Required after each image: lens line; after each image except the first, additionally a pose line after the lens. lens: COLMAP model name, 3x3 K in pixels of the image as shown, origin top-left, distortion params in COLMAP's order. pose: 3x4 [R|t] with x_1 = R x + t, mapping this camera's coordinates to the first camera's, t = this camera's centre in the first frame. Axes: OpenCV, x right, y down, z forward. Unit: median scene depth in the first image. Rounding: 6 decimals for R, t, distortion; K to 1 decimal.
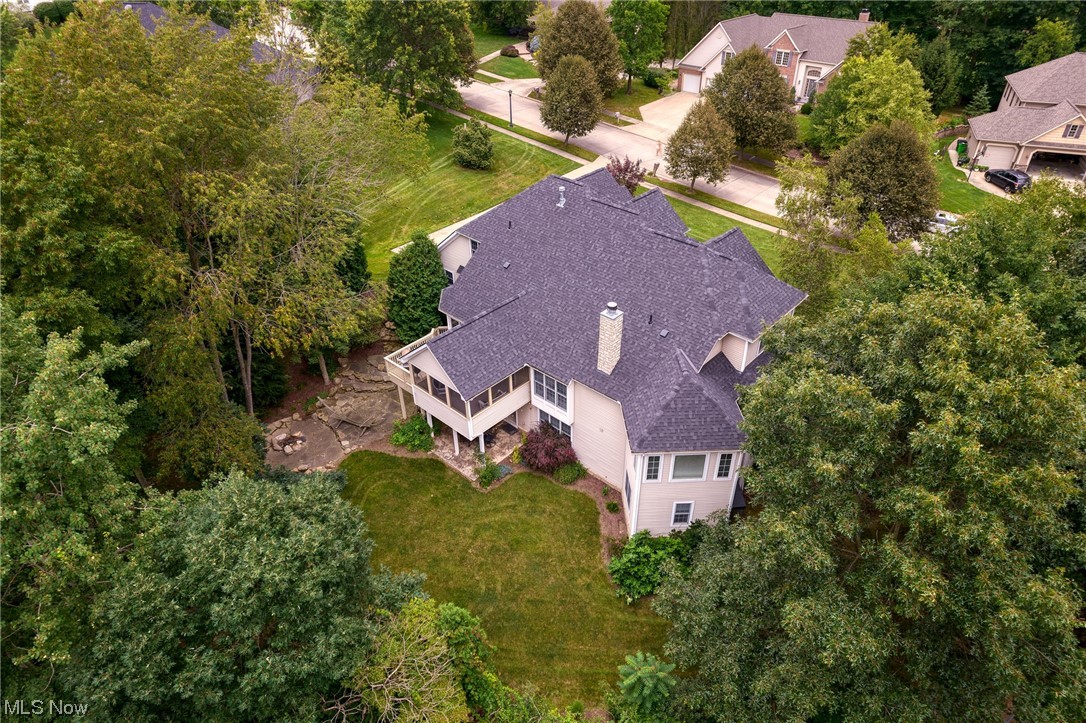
lens RADIAL K [[678.2, 0, 545.7], [0, 678.2, 398.2], [0, 0, 1]] dist [-0.003174, 0.000059]
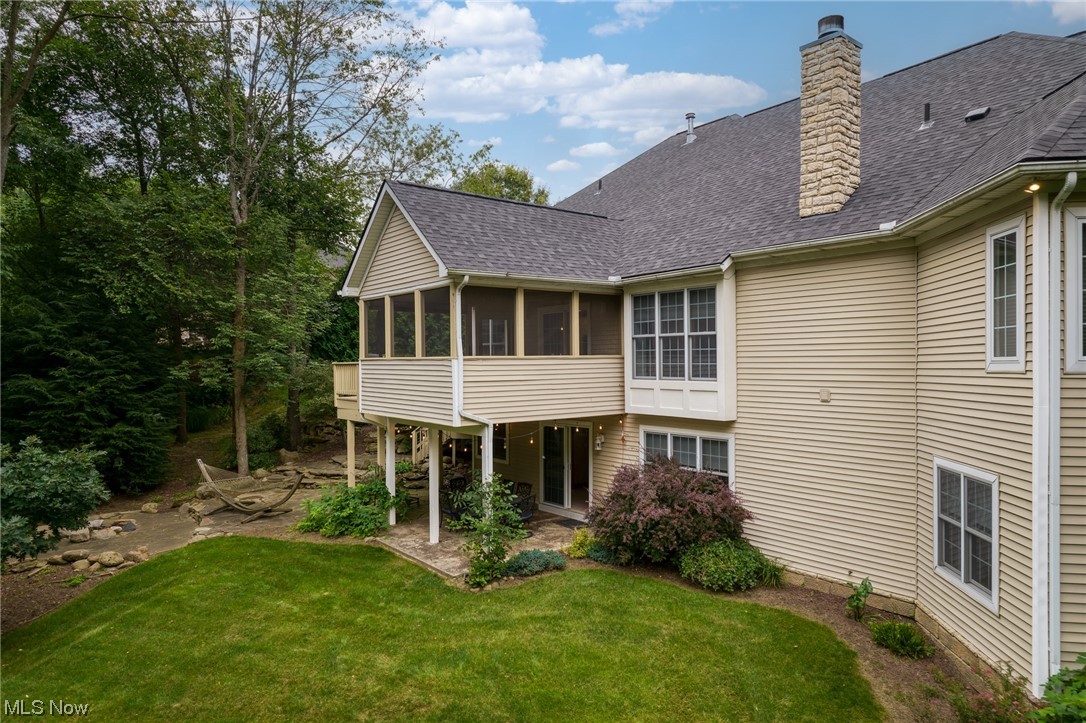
lens RADIAL K [[687.7, 0, 543.0], [0, 687.7, 361.5], [0, 0, 1]] dist [-0.006449, -0.001438]
pose [[0.984552, -0.000086, -0.175093, 0.002433], [-0.106732, 0.792438, -0.600541, 0.259736], [0.138802, 0.609952, 0.780188, 0.709166]]
